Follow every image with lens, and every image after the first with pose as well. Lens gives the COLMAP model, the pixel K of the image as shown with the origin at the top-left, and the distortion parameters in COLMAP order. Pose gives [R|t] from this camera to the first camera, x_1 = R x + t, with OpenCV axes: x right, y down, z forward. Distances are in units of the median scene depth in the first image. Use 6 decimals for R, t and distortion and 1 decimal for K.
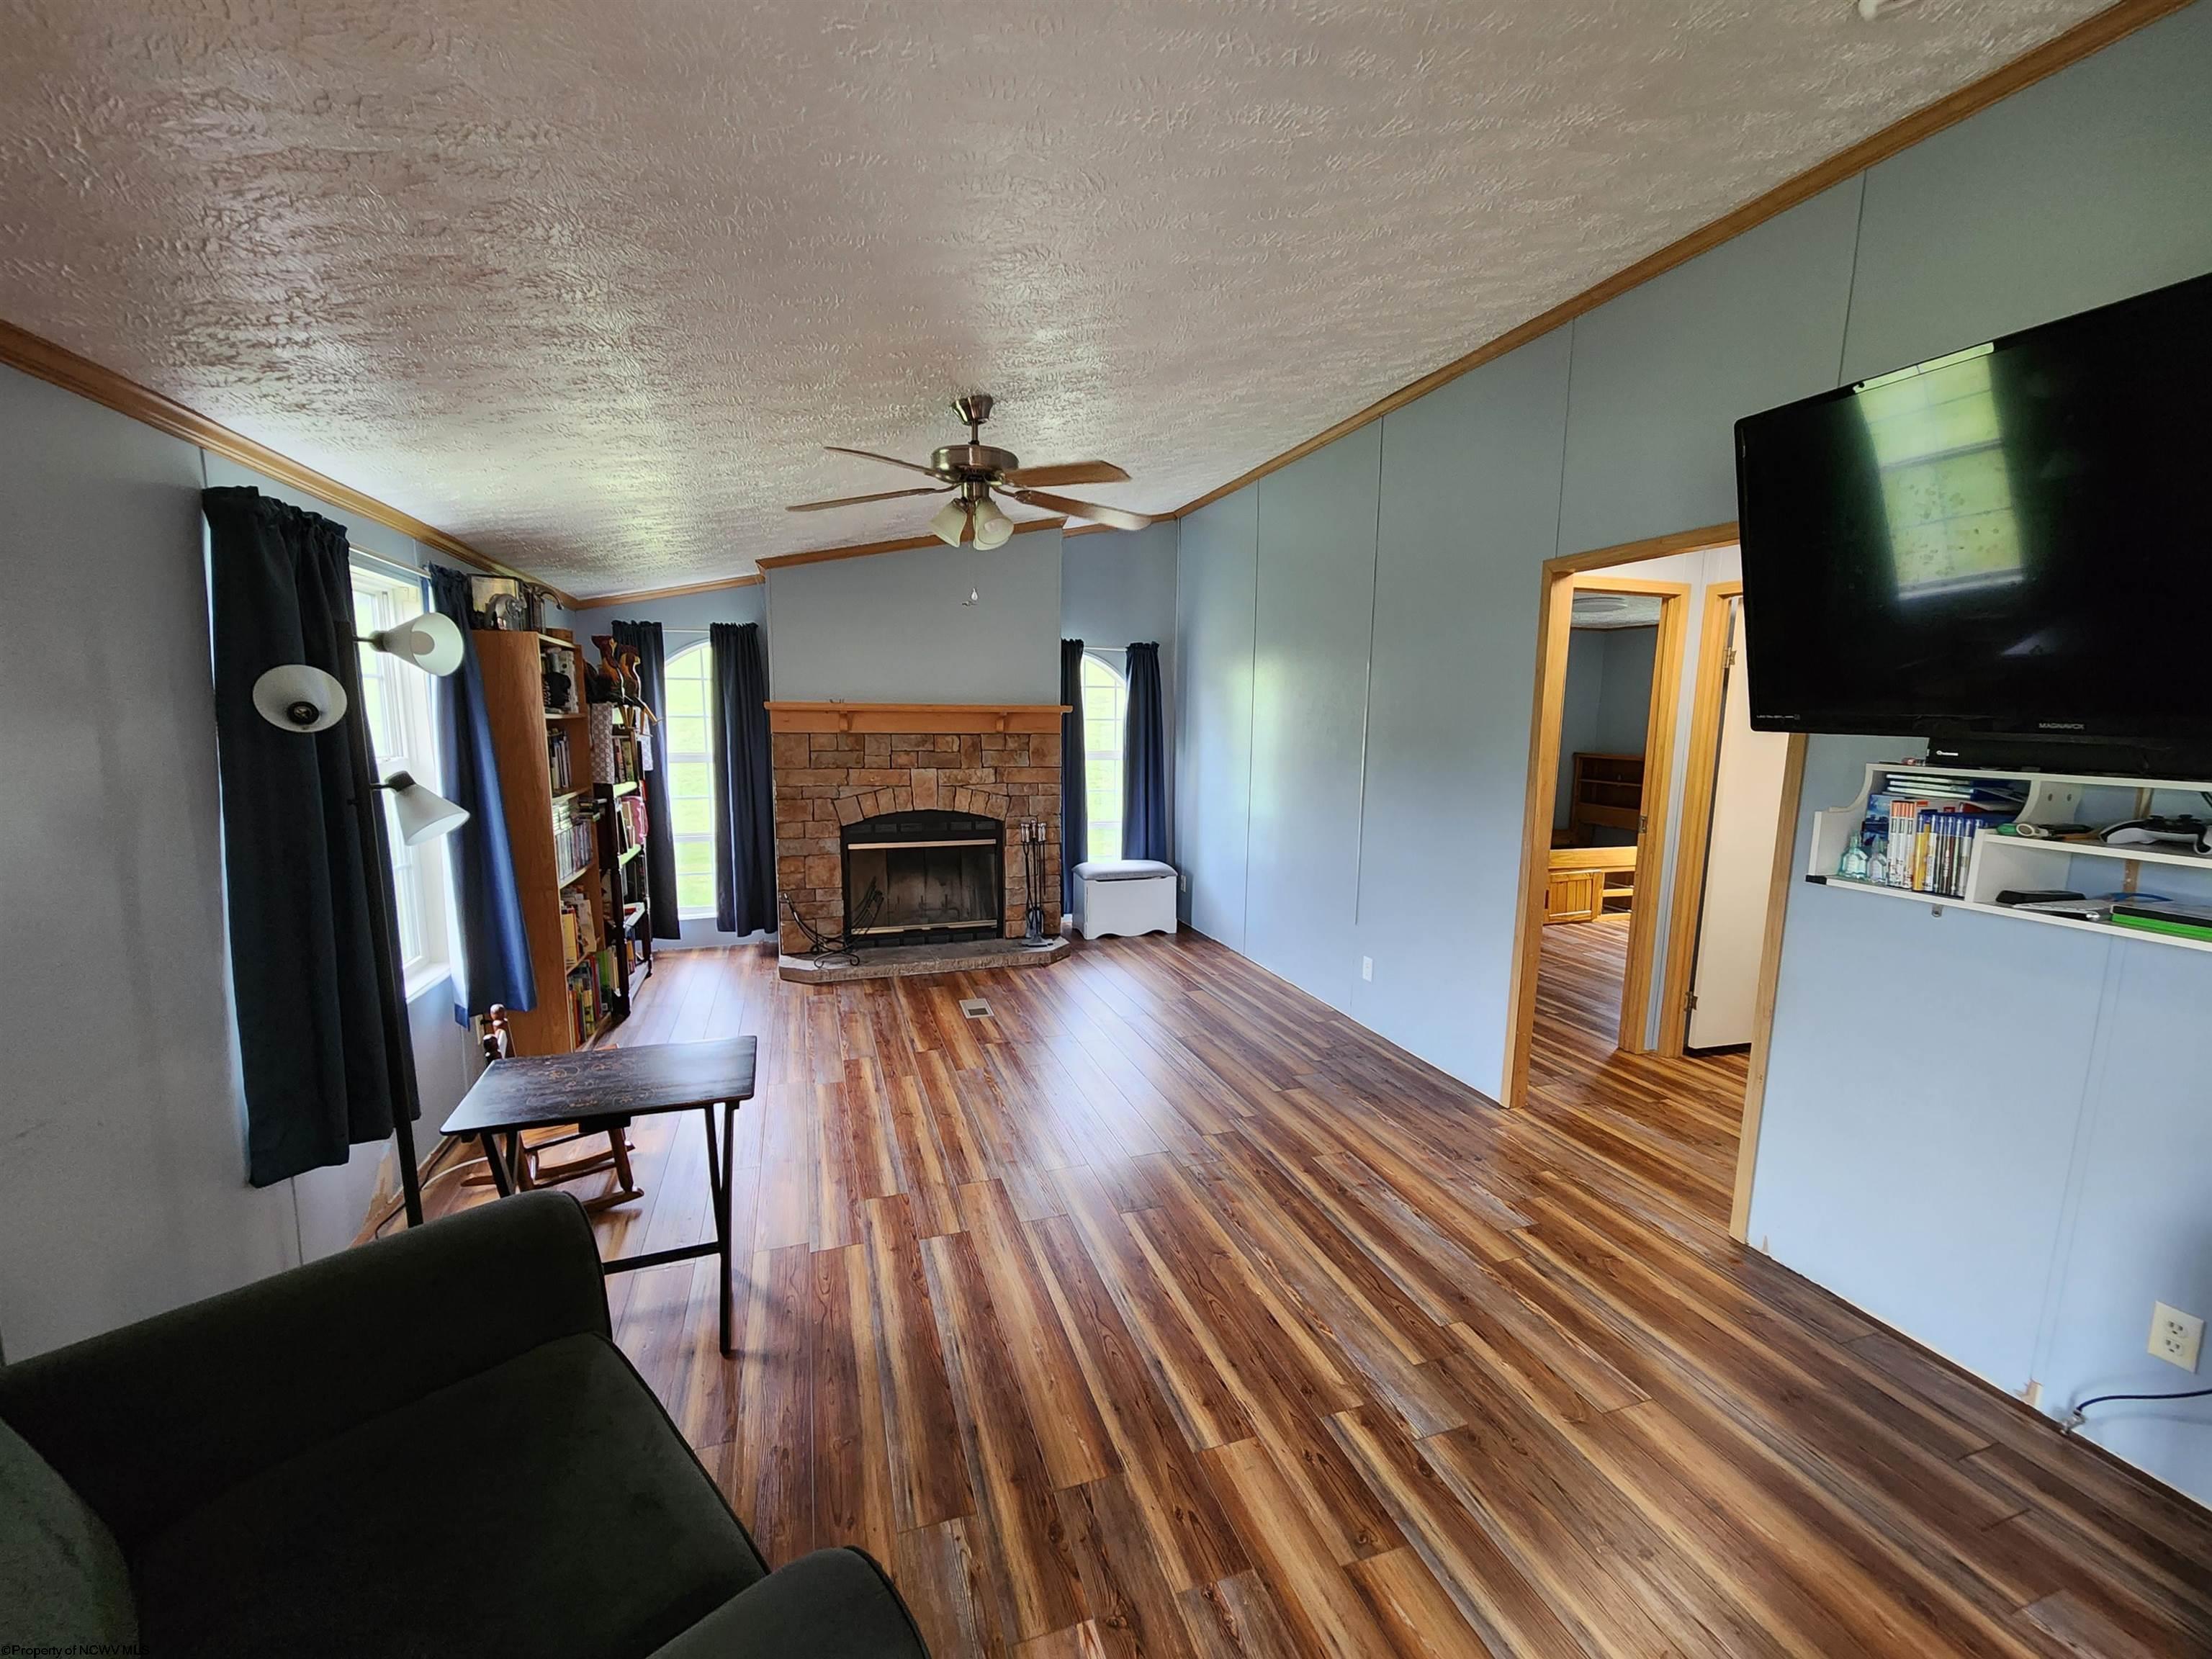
lens RADIAL K [[905.4, 0, 1115.0], [0, 905.4, 841.0], [0, 0, 1]] dist [0.000544, -0.000153]
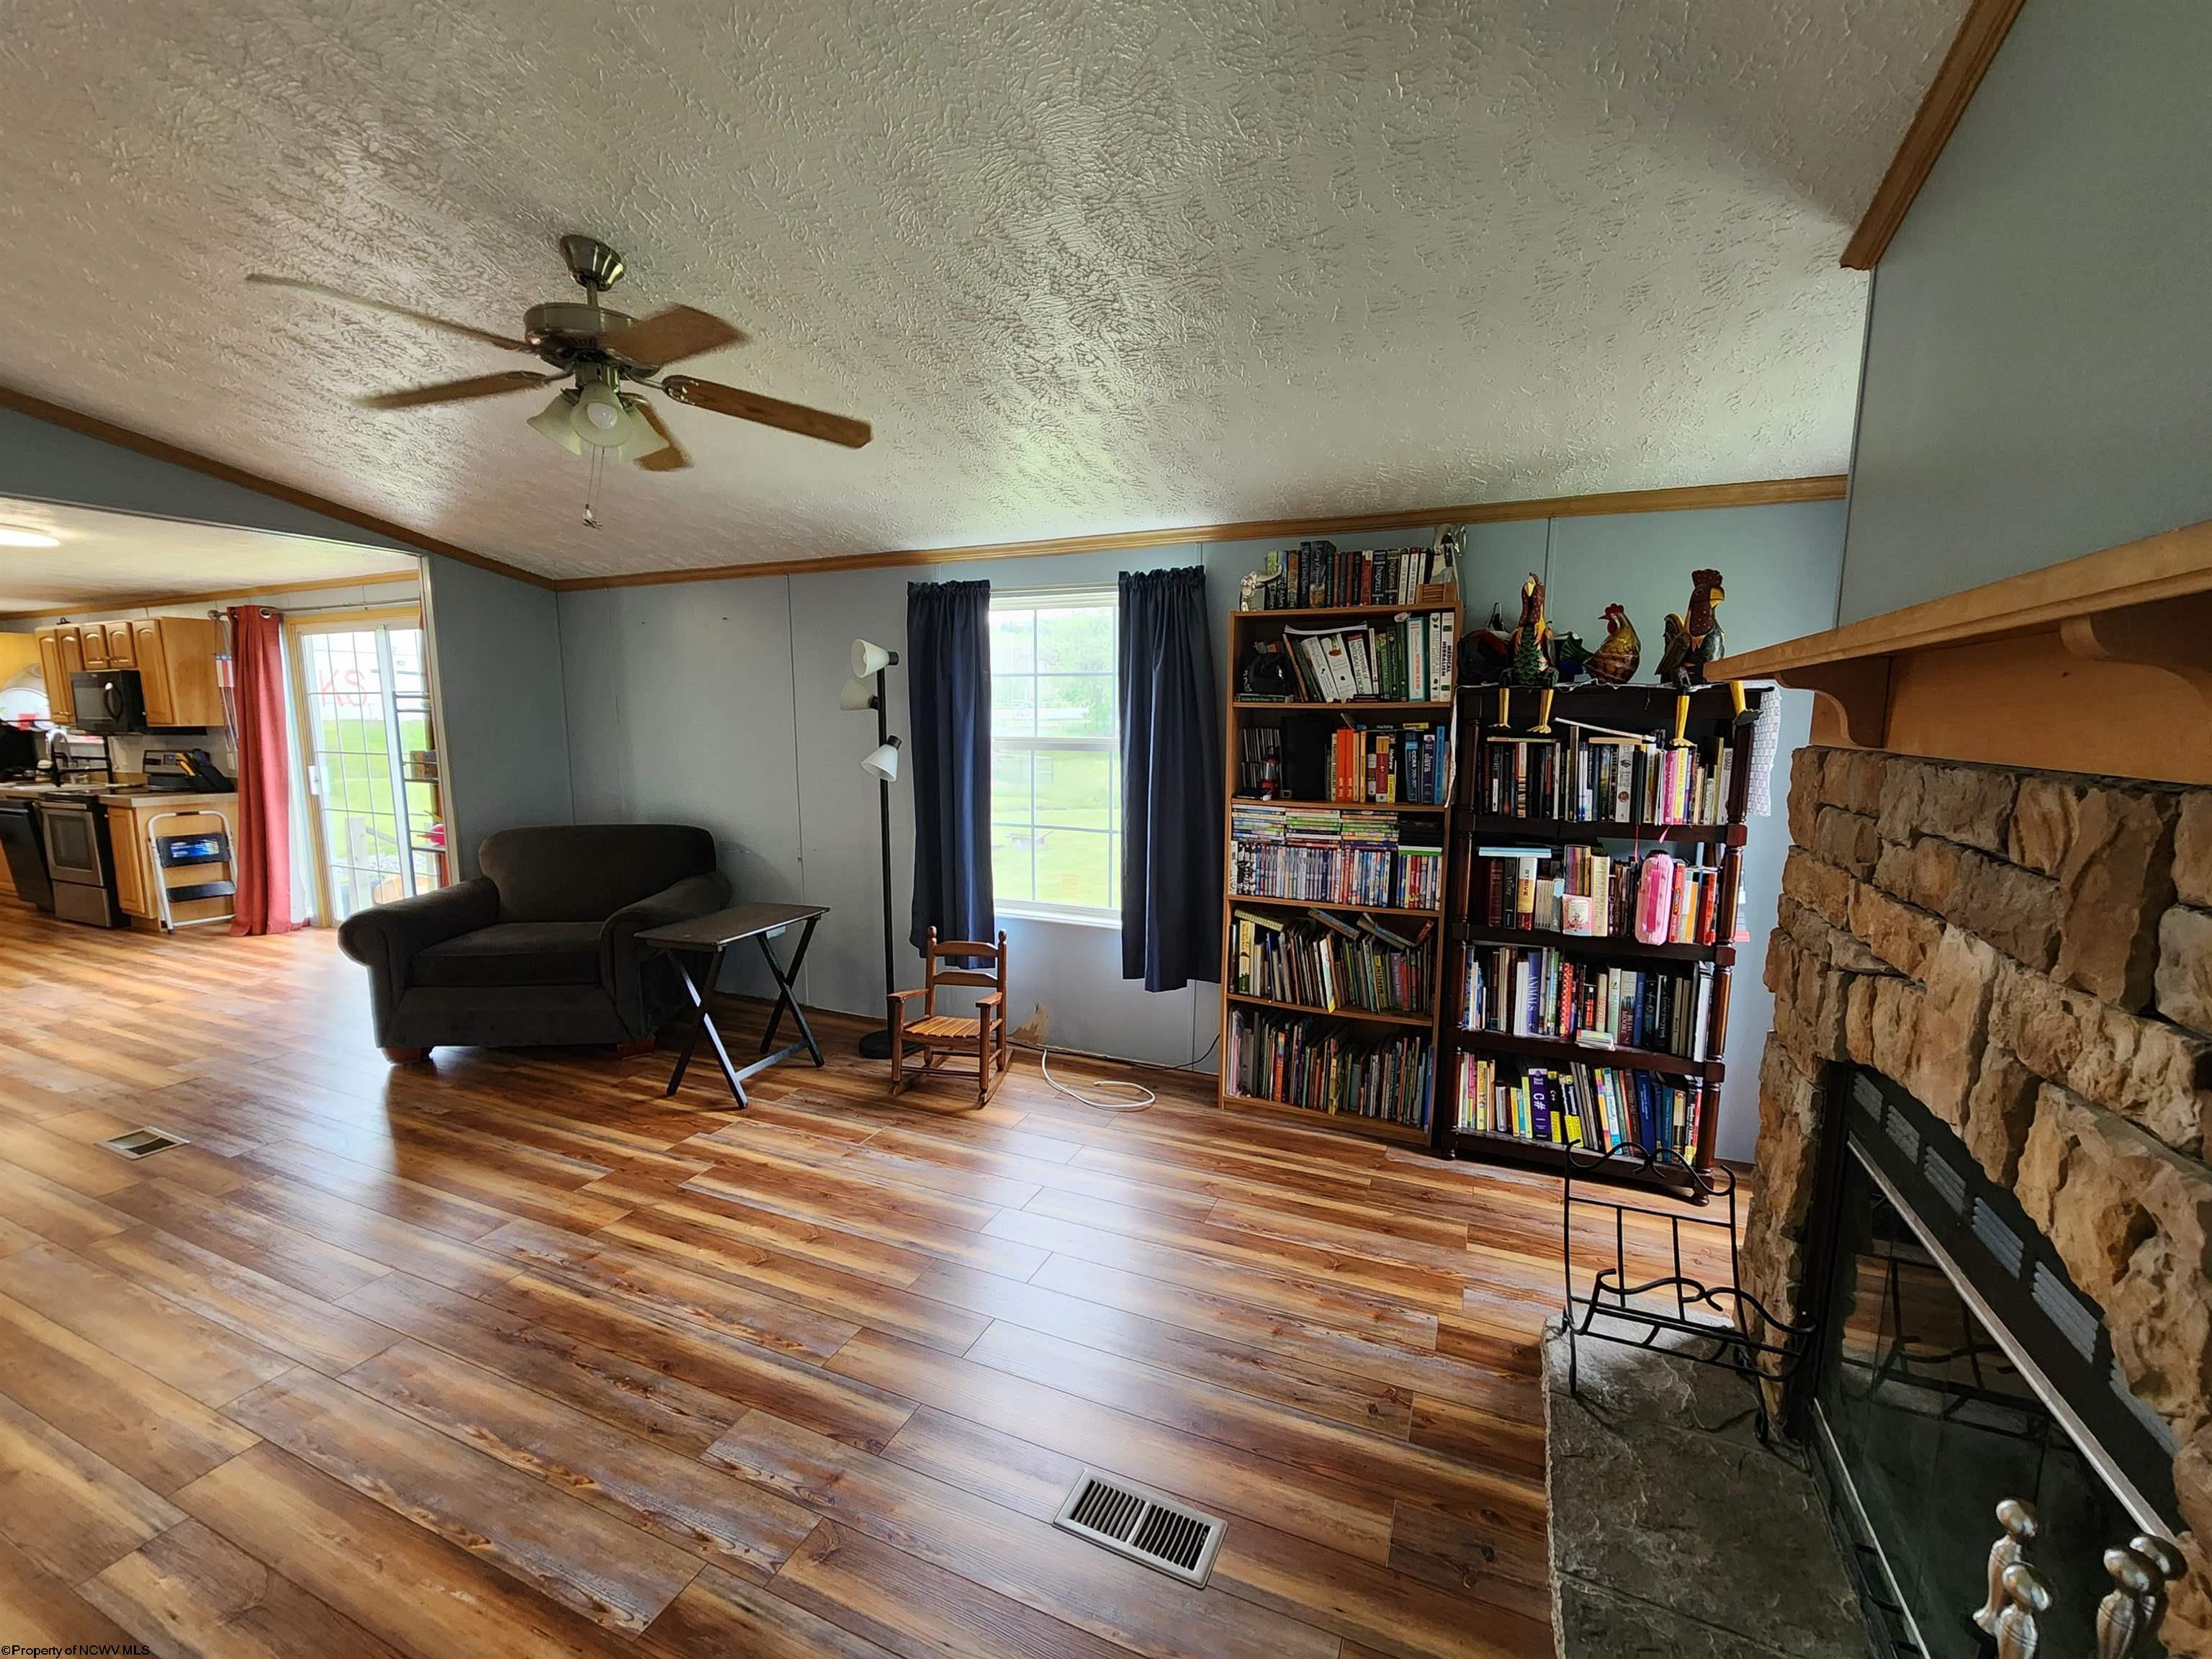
lens RADIAL K [[905.4, 0, 1115.0], [0, 905.4, 841.0], [0, 0, 1]] dist [0.000544, -0.000153]
pose [[-0.667527, 0.089622, -0.739173, 0.077087], [-0.115407, 0.968280, 0.221621, -0.128371], [0.735588, 0.233243, -0.636010, 1.017219]]
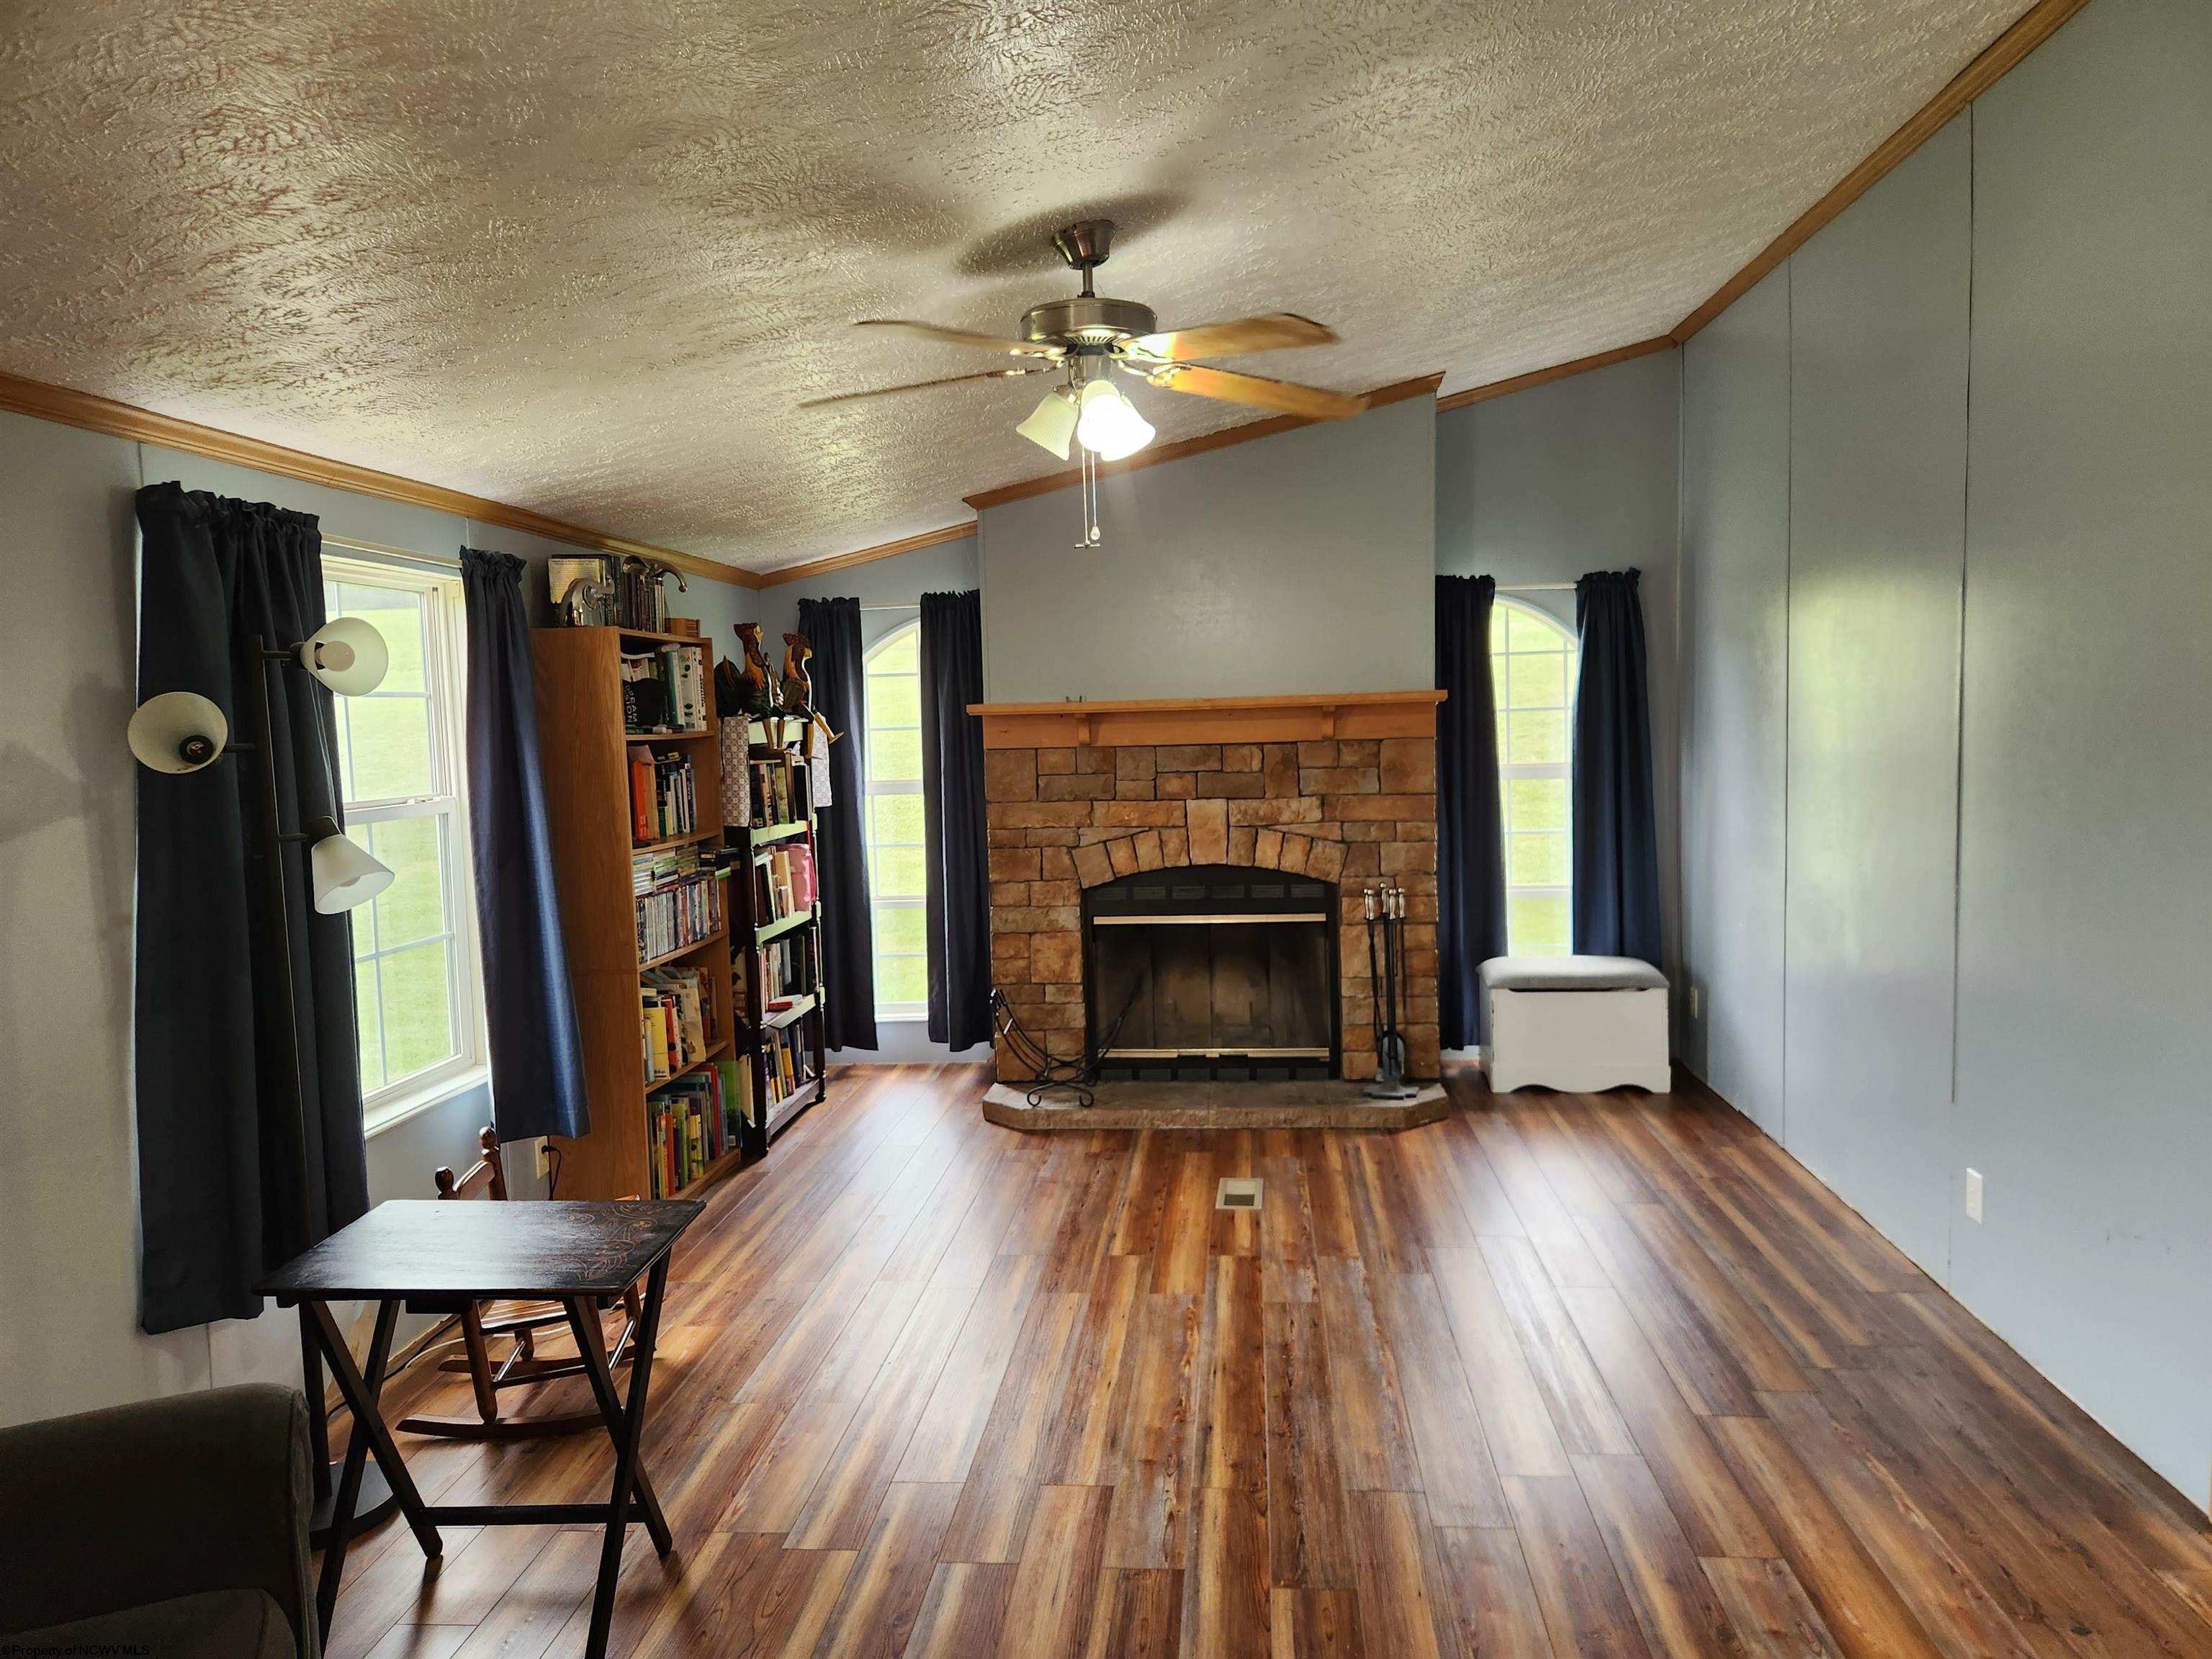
lens RADIAL K [[1475.8, 0, 1113.0], [0, 1475.8, 820.5], [0, 0, 1]] dist [0.083134, -0.080300]
pose [[0.910952, -0.005691, -0.412472, 0.159427], [-0.019358, 0.998213, -0.056527, -0.006009], [0.412057, 0.059478, 0.909215, 0.041137]]
